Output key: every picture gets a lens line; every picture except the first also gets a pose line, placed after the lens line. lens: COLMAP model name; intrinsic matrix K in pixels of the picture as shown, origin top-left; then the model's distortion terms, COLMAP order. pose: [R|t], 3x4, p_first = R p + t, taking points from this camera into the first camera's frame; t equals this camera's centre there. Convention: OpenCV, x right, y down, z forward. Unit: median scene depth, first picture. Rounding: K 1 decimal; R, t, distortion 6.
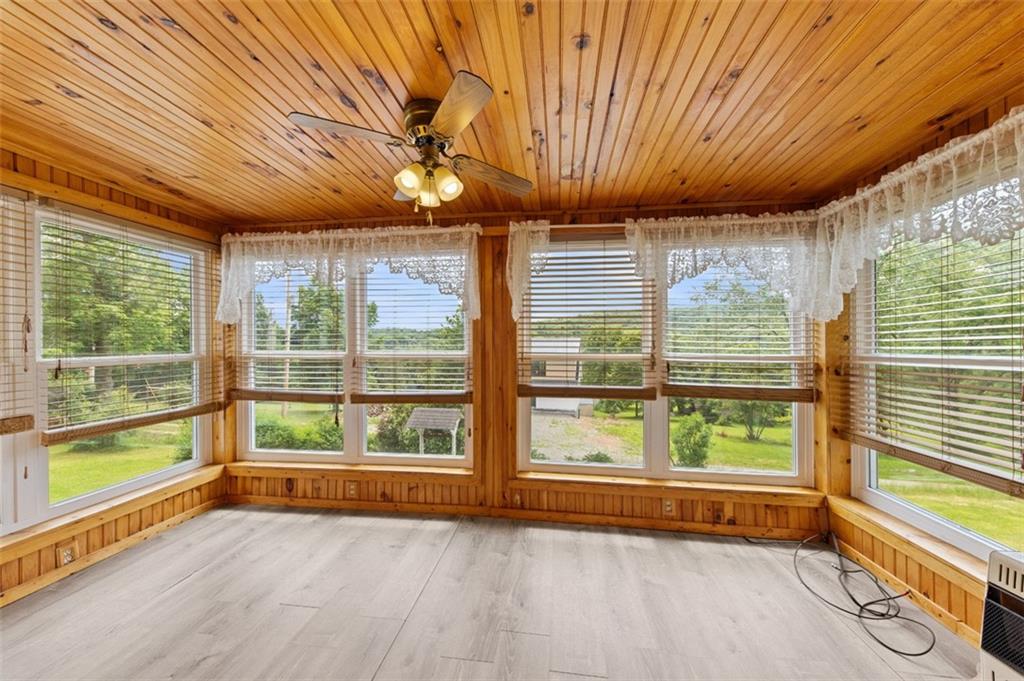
lens RADIAL K [[349.6, 0, 510.9], [0, 349.6, 345.6], [0, 0, 1]] dist [0.000384, -0.002276]
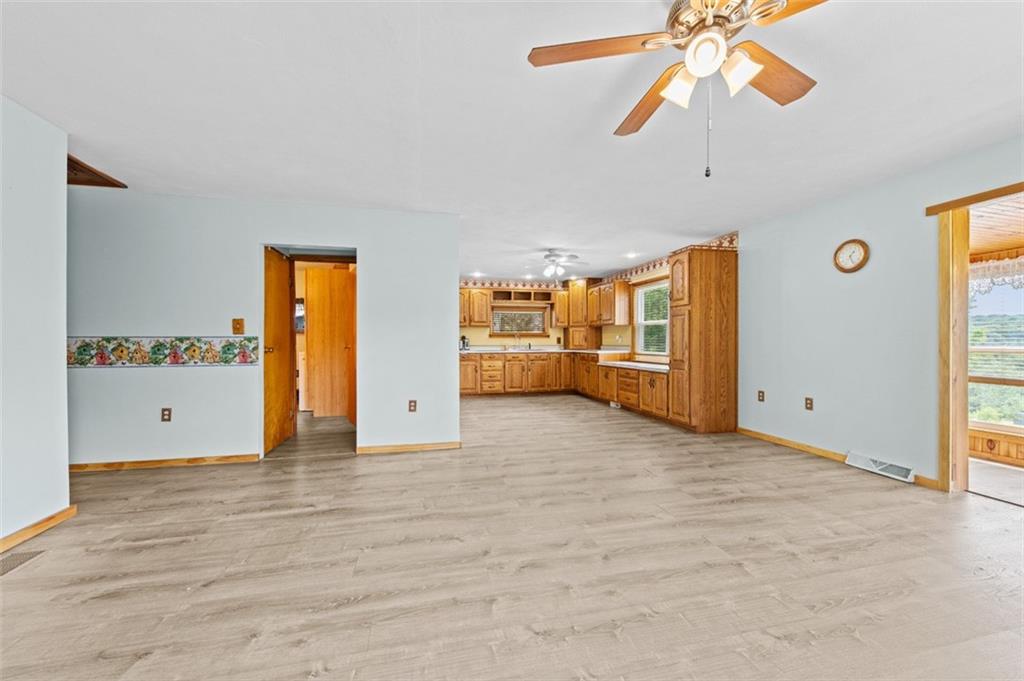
lens RADIAL K [[393.3, 0, 507.9], [0, 393.3, 340.5], [0, 0, 1]] dist [0.010925, -0.005725]
pose [[0.352251, -0.001090, -0.935905, 0.172939], [0.004895, 0.999988, 0.000678, -0.019864], [0.935893, -0.004820, 0.352252, -1.573587]]
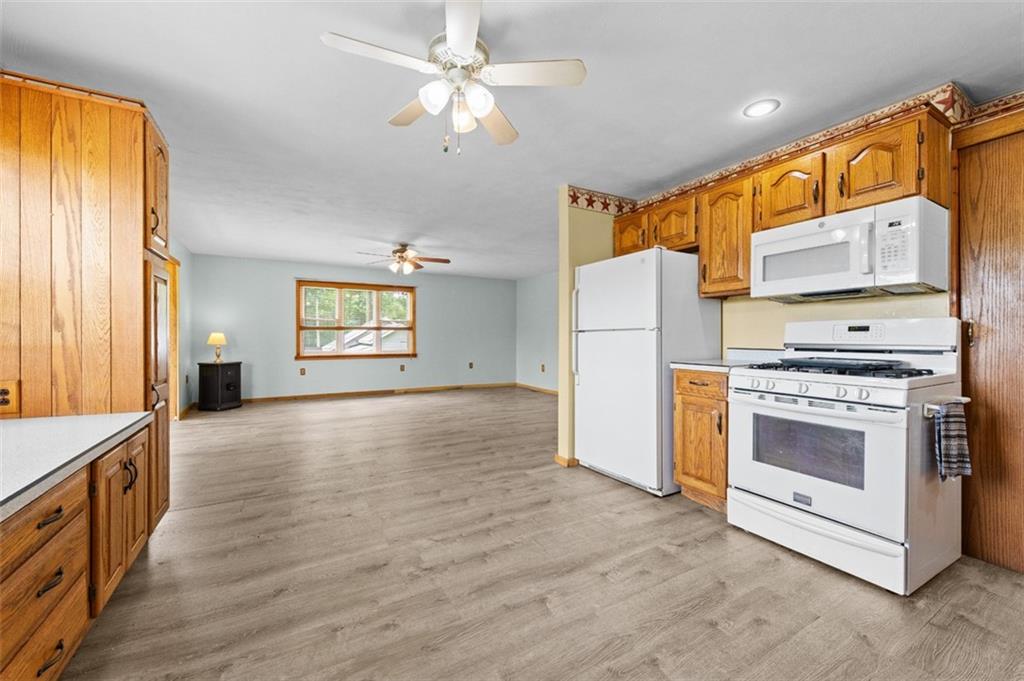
lens RADIAL K [[393.3, 0, 507.9], [0, 393.3, 340.5], [0, 0, 1]] dist [0.010925, -0.005725]
pose [[-0.606865, -0.003921, 0.794795, -2.631972], [-0.004058, 0.999990, 0.001835, -0.007215], [-0.794795, -0.002112, -0.606875, -0.089052]]
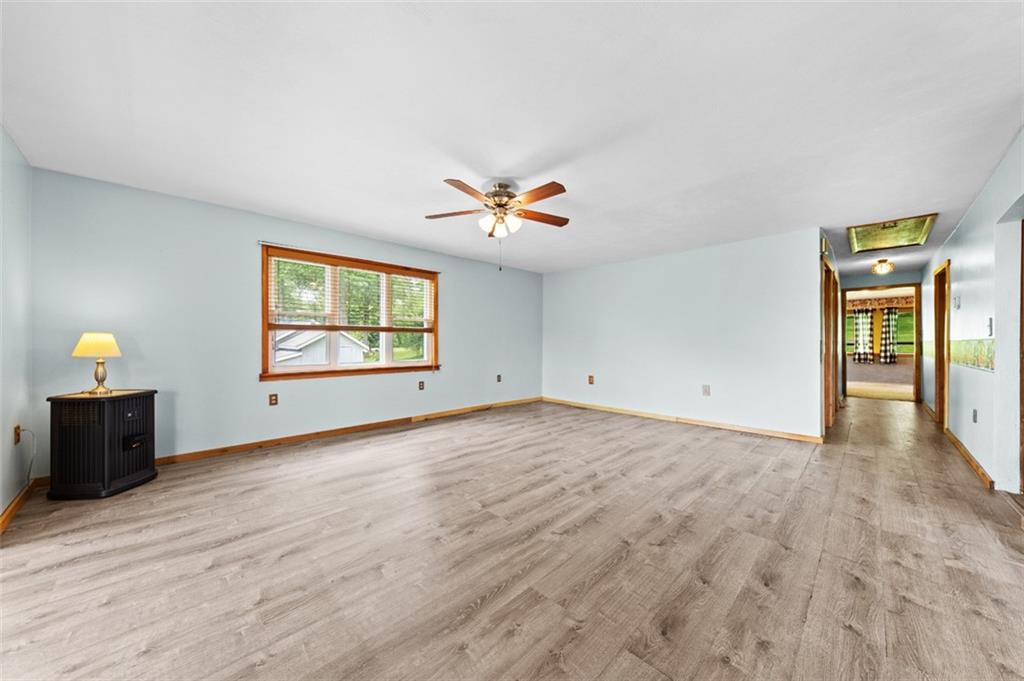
lens RADIAL K [[349.6, 0, 510.9], [0, 349.6, 345.6], [0, 0, 1]] dist [0.000384, -0.002276]
pose [[-0.792611, -0.004190, 0.609713, -1.113575], [-0.003690, 0.999991, 0.002074, -0.010703], [-0.609716, -0.000606, -0.792619, -0.068889]]
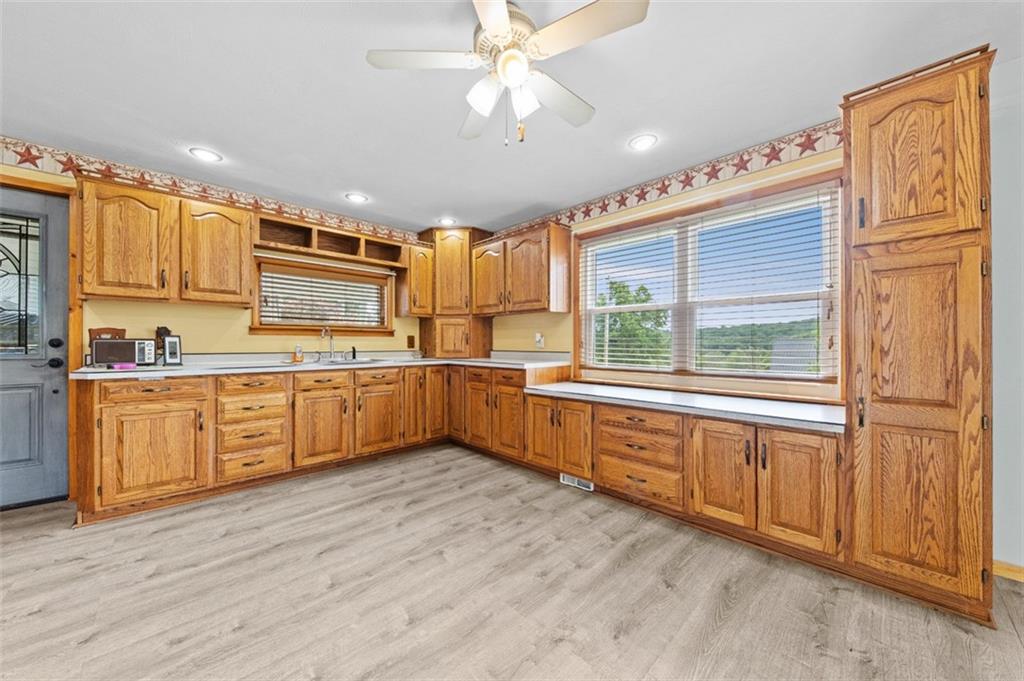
lens RADIAL K [[360.8, 0, 510.0], [0, 360.8, 344.5], [0, 0, 1]] dist [0.001379, 0.000026]
pose [[0.787731, 0.004282, -0.616005, -1.607670], [-0.001254, 0.999985, 0.005347, -0.011242], [0.616019, -0.003440, 0.787724, -0.943495]]
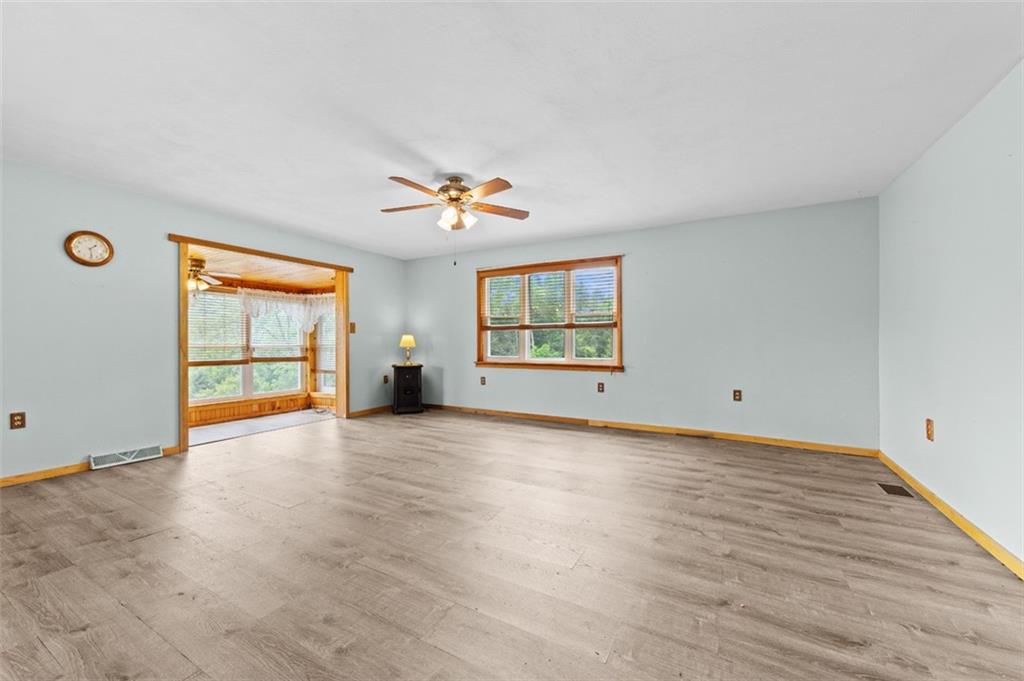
lens RADIAL K [[396.2, 0, 515.1], [0, 396.2, 342.5], [0, 0, 1]] dist [0.013243, -0.006008]
pose [[0.354836, -0.003540, 0.934922, -1.564296], [-0.005050, 0.999971, 0.005703, -0.014542], [-0.934915, -0.006745, 0.354808, -1.753946]]
